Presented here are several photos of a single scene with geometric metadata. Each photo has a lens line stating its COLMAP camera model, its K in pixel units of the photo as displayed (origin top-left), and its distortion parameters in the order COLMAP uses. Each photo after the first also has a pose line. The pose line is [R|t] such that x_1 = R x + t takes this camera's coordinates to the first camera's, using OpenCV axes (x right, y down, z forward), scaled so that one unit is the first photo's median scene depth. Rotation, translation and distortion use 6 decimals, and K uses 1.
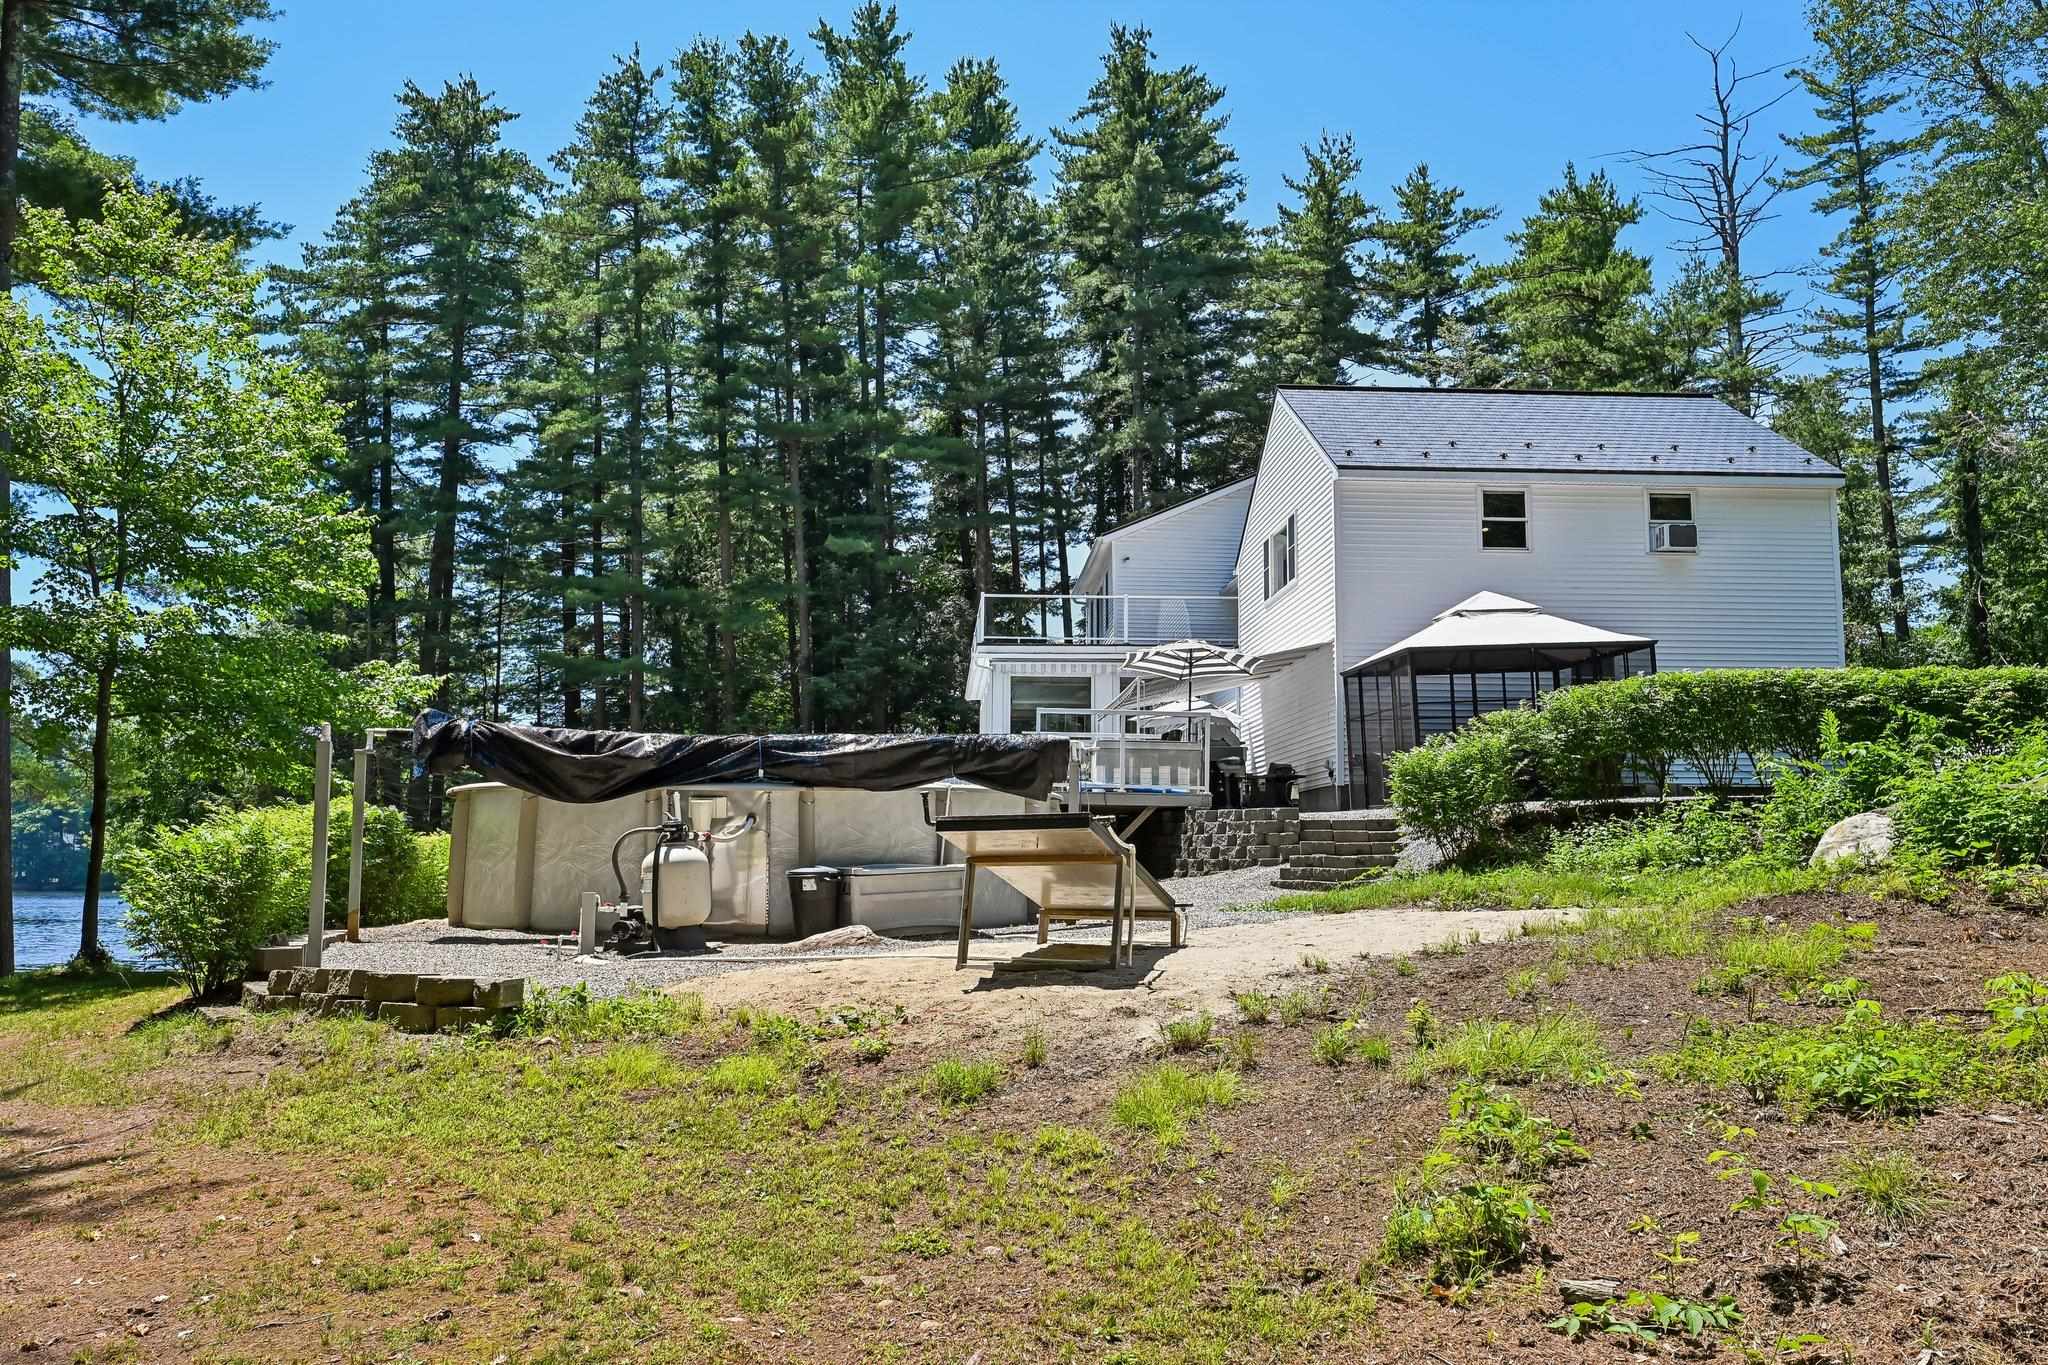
lens RADIAL K [[1593.4, 0, 1024.5], [0, 1593.4, 680.3], [0, 0, 1]] dist [-0.058165, -0.003620]
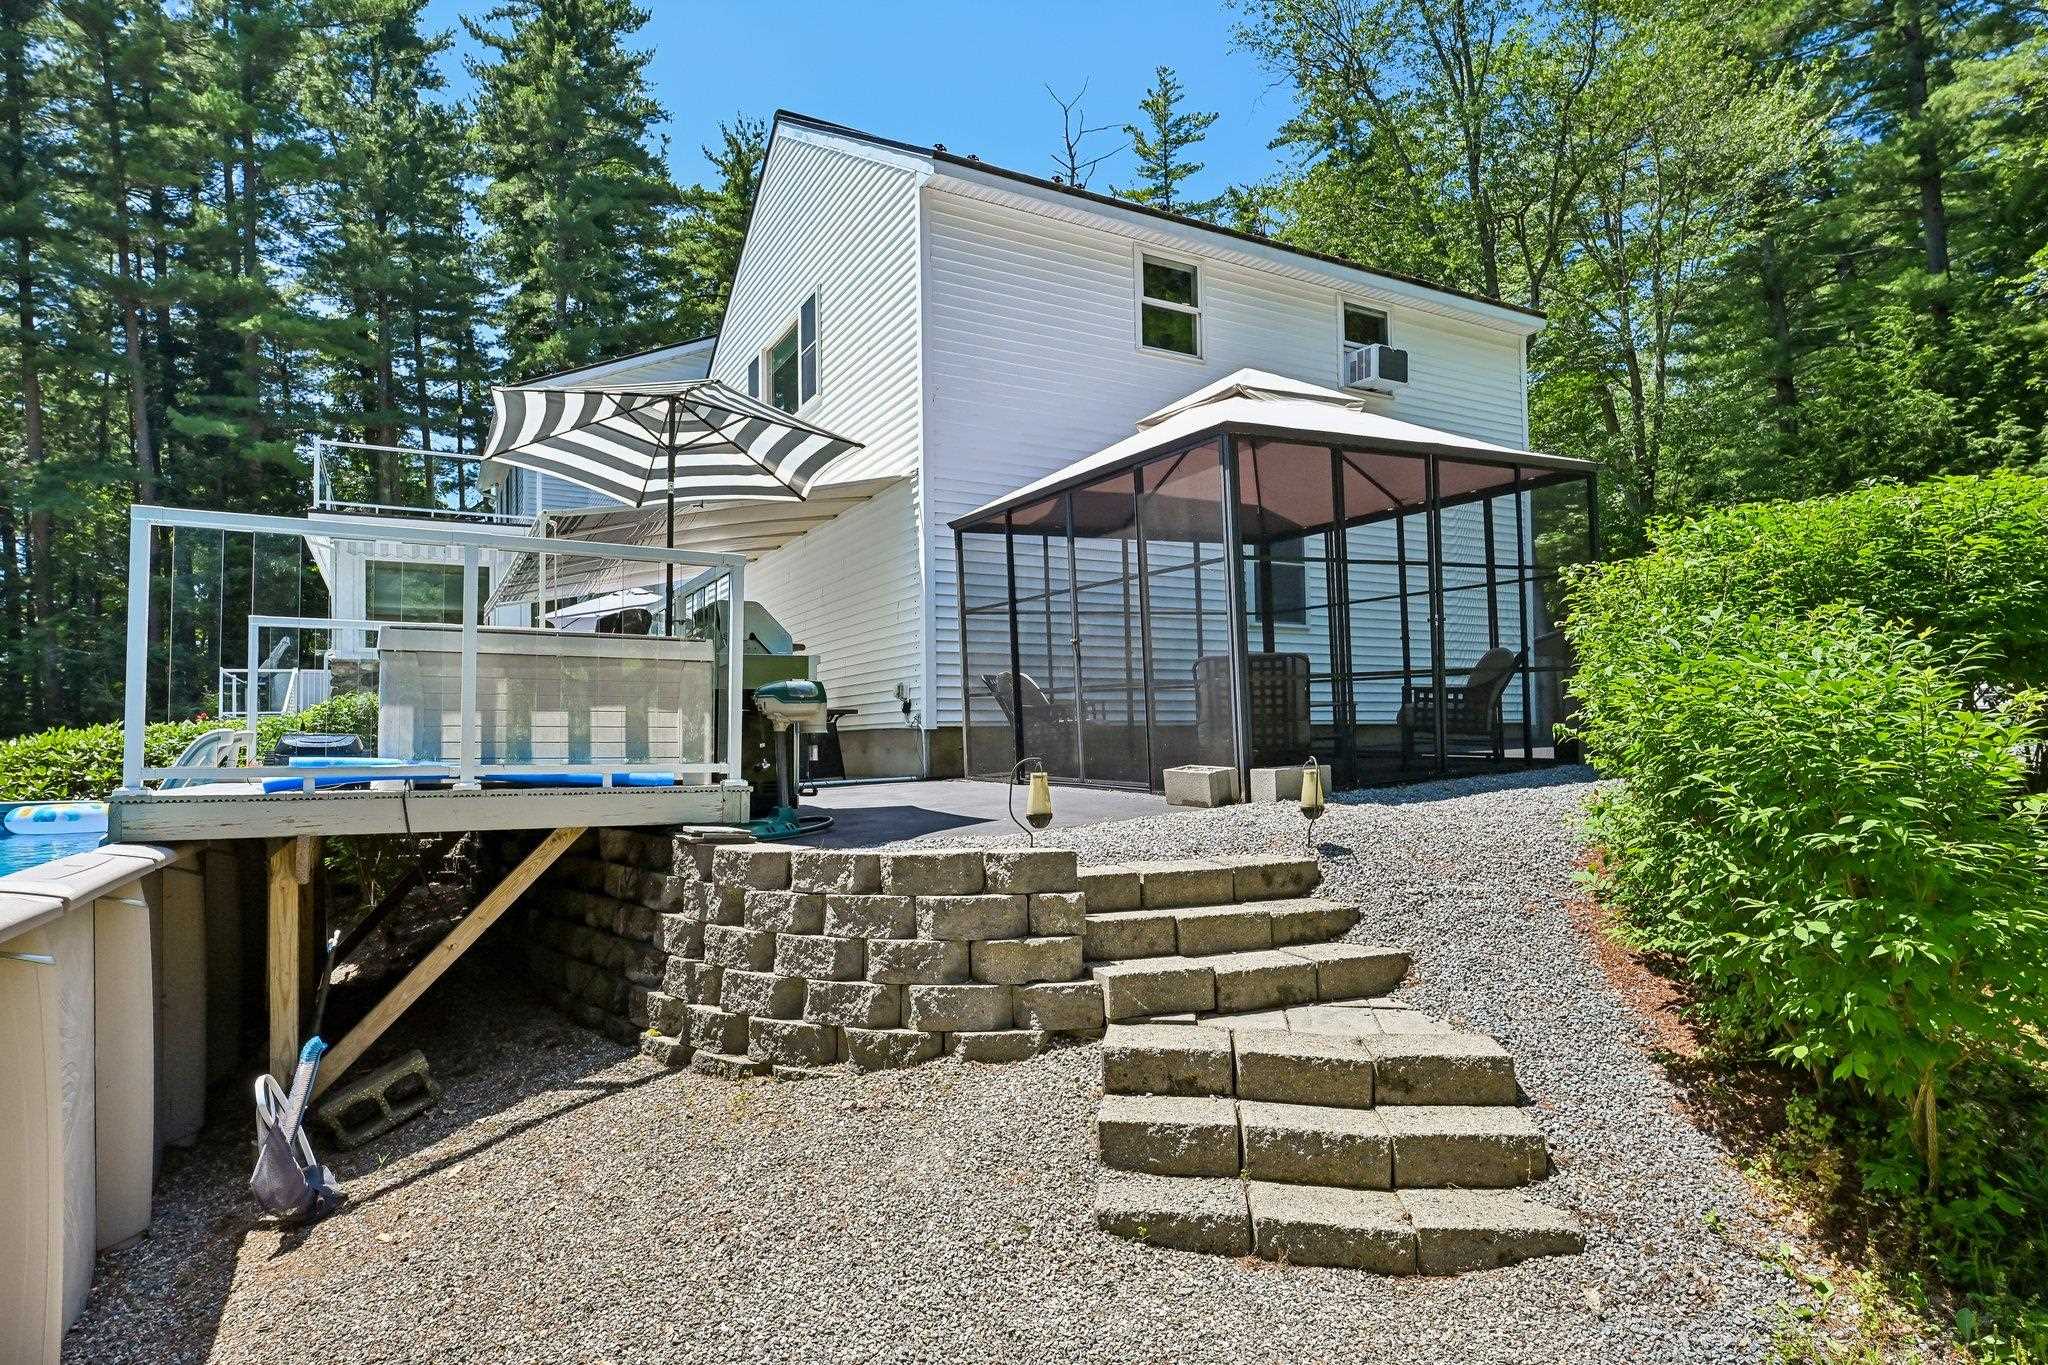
lens RADIAL K [[1146.2, 0, 1023.9], [0, 1146.2, 743.2], [0, 0, 1]] dist [0.004675, 0.000891]
pose [[0.901057, -0.016187, 0.433398, 0.033036], [-0.030737, 0.994407, 0.101044, 0.018193], [-0.432610, -0.104368, 0.895520, 0.397246]]
